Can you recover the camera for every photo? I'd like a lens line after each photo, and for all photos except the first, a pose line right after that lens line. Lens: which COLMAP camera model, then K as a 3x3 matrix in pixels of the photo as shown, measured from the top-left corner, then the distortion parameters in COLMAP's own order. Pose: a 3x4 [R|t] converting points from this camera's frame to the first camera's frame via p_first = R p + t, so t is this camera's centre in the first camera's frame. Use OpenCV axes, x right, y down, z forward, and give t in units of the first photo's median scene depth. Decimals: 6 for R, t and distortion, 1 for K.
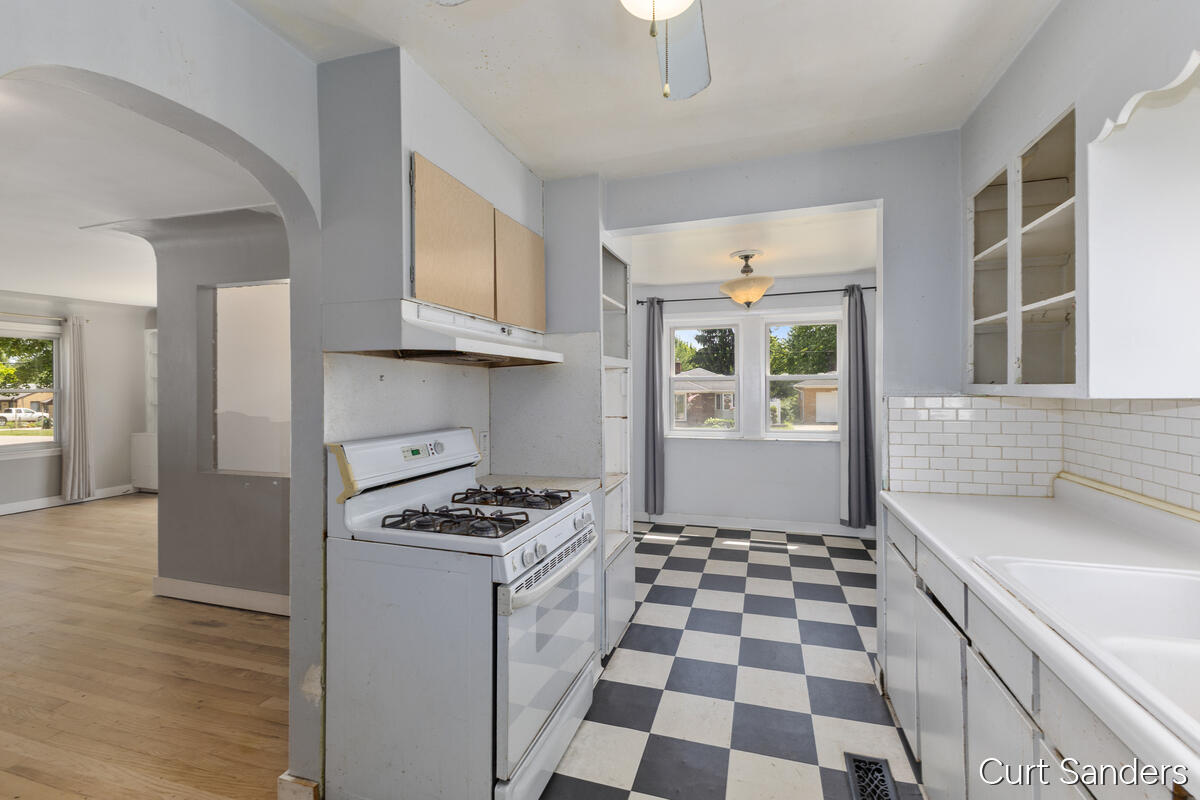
lens RADIAL K [[518.4, 0, 600.8], [0, 518.4, 388.4], [0, 0, 1]] dist [0.009701, -0.001161]
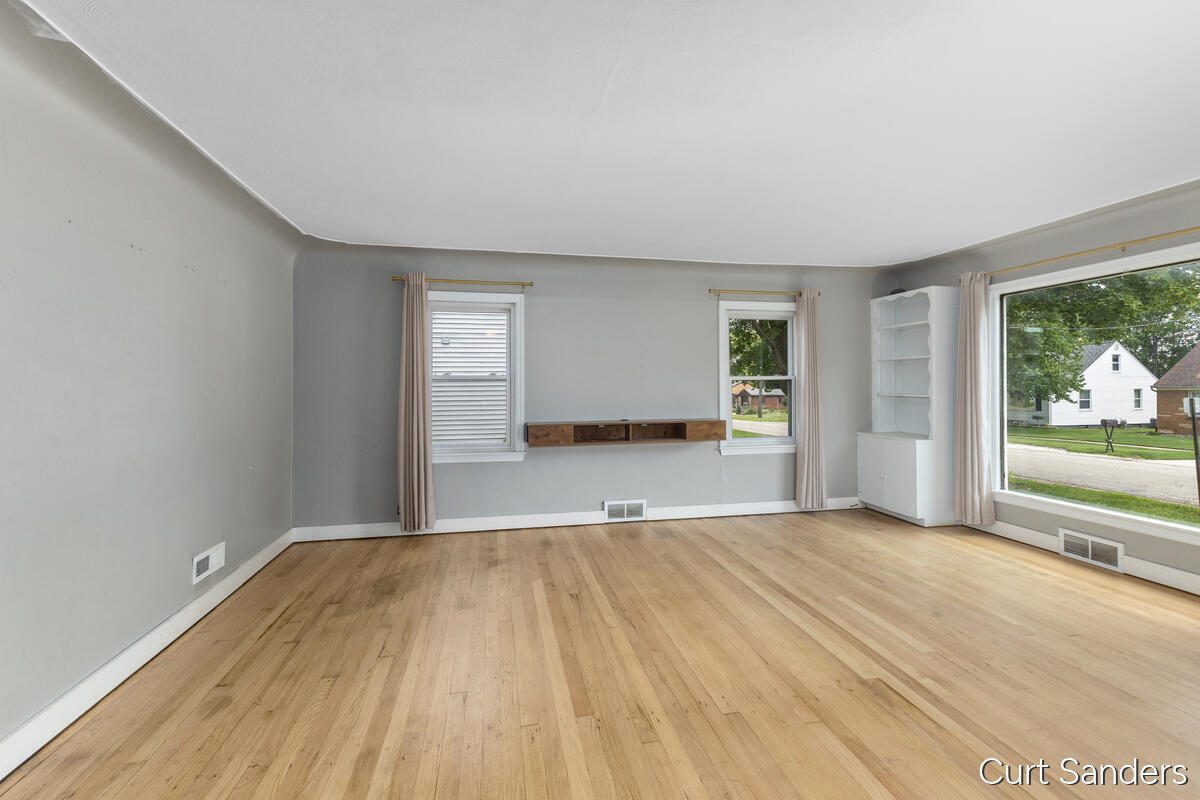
lens RADIAL K [[518.4, 0, 603.2], [0, 518.4, 393.0], [0, 0, 1]] dist [0.009701, -0.001161]
pose [[0.485996, 0.009190, -0.873913, -0.548948], [0.004155, 0.999909, 0.012826, 0.020564], [0.873951, -0.009865, 0.485914, 0.388381]]
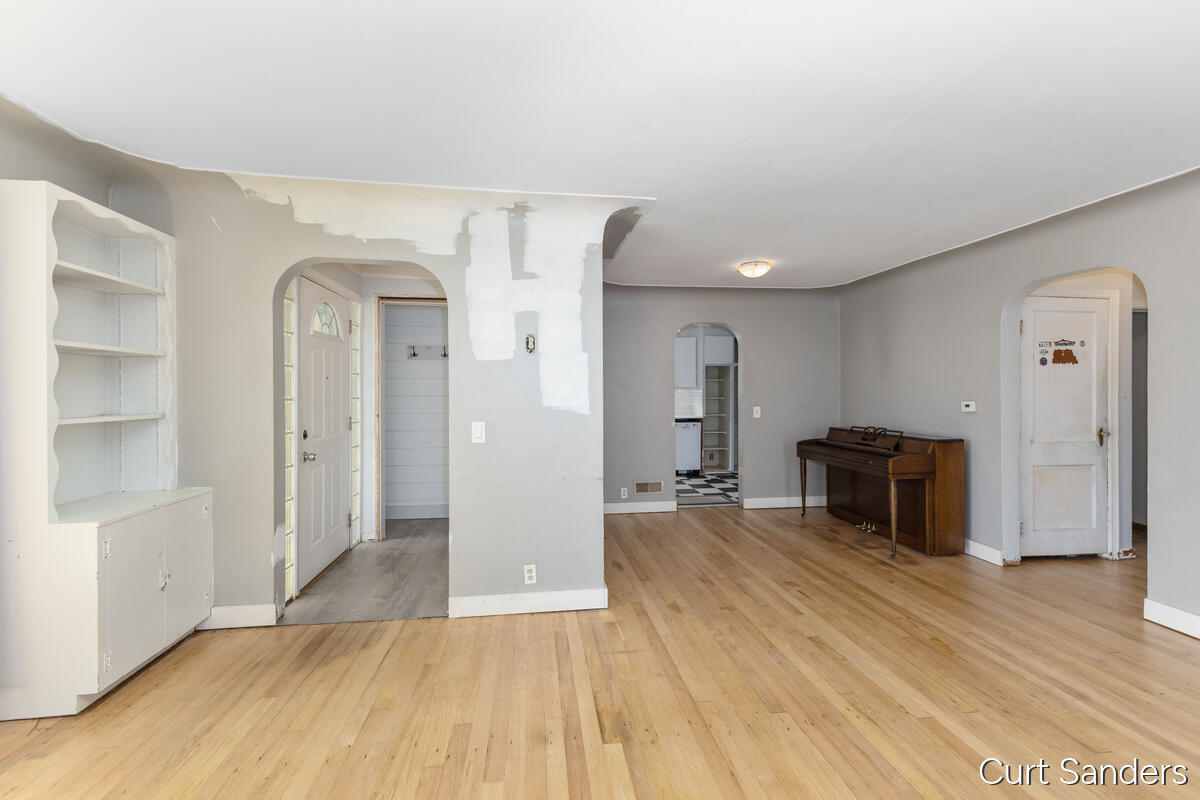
lens RADIAL K [[518.4, 0, 604.8], [0, 518.4, 391.6], [0, 0, 1]] dist [0.009701, -0.001161]
pose [[-0.428314, 0.001100, 0.903630, -1.190012], [0.002423, 0.999997, -0.000069, 0.014428], [-0.903627, 0.002160, -0.428315, 0.993303]]
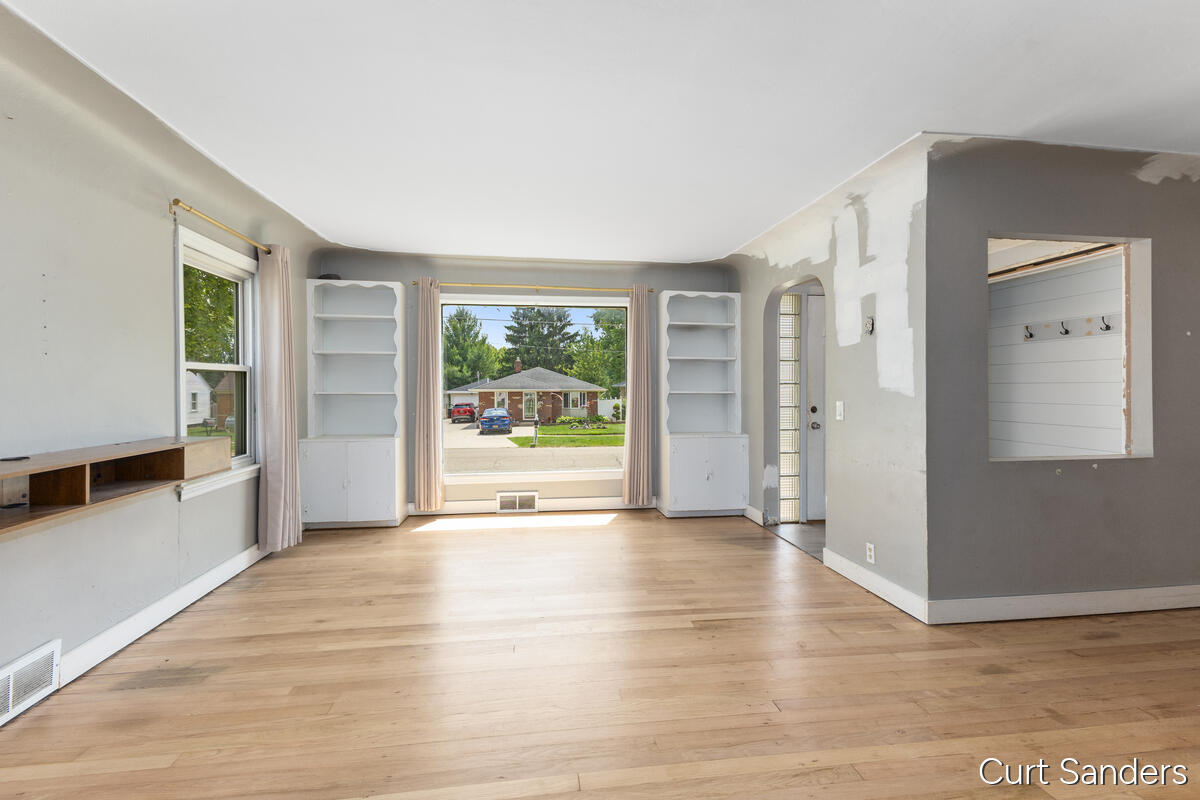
lens RADIAL K [[518.4, 0, 595.8], [0, 518.4, 386.9], [0, 0, 1]] dist [0.009701, -0.001161]
pose [[0.903147, 0.002602, 0.429324, -1.162531], [-0.000393, 0.999986, -0.005233, 0.034865], [-0.429332, 0.004558, 0.903135, 0.368455]]
